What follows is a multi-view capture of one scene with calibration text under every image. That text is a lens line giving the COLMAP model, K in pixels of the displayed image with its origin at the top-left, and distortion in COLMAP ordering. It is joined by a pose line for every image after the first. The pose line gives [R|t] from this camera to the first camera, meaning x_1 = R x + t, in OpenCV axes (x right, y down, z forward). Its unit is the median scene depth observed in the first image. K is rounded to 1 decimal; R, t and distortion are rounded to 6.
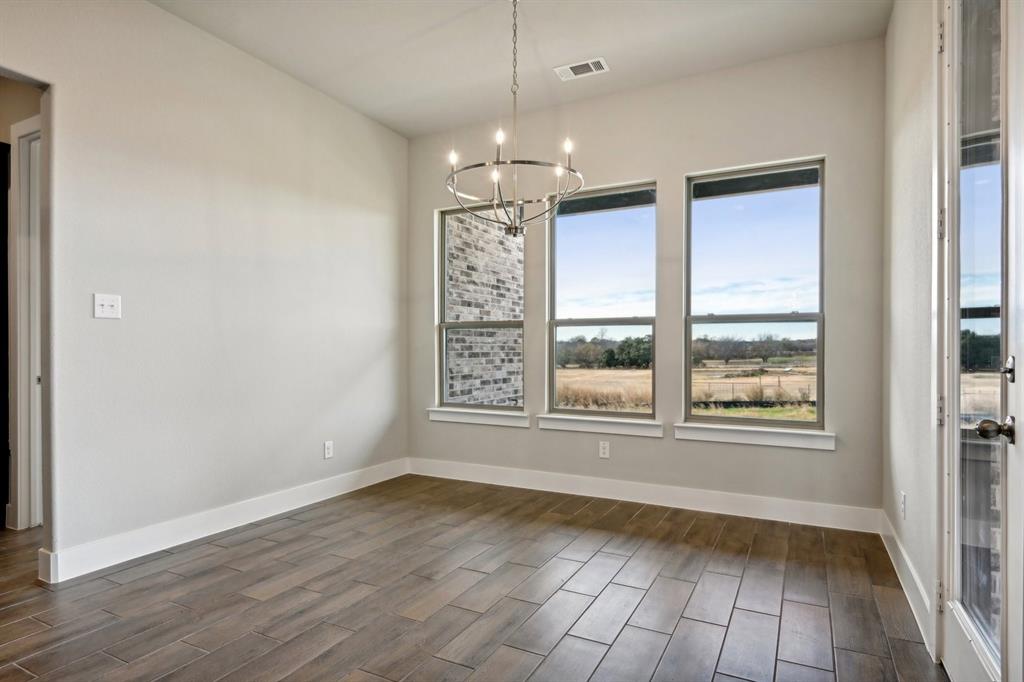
lens RADIAL K [[562.3, 0, 512.0], [0, 562.3, 341.0], [0, 0, 1]] dist [0.003586, 0.000289]
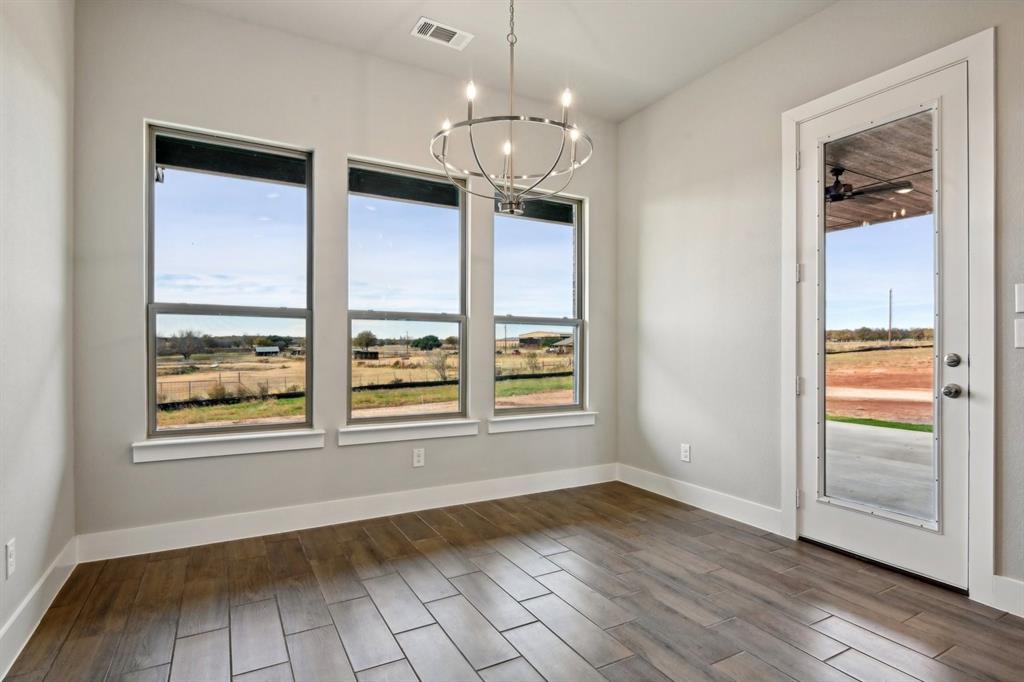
lens RADIAL K [[531.7, 0, 514.6], [0, 531.7, 339.3], [0, 0, 1]] dist [-0.000353, -0.000857]
pose [[0.542132, 0.013598, 0.840183, -0.445734], [-0.015476, 0.999861, -0.006197, 0.004822], [-0.840151, -0.009643, 0.542267, 0.379276]]
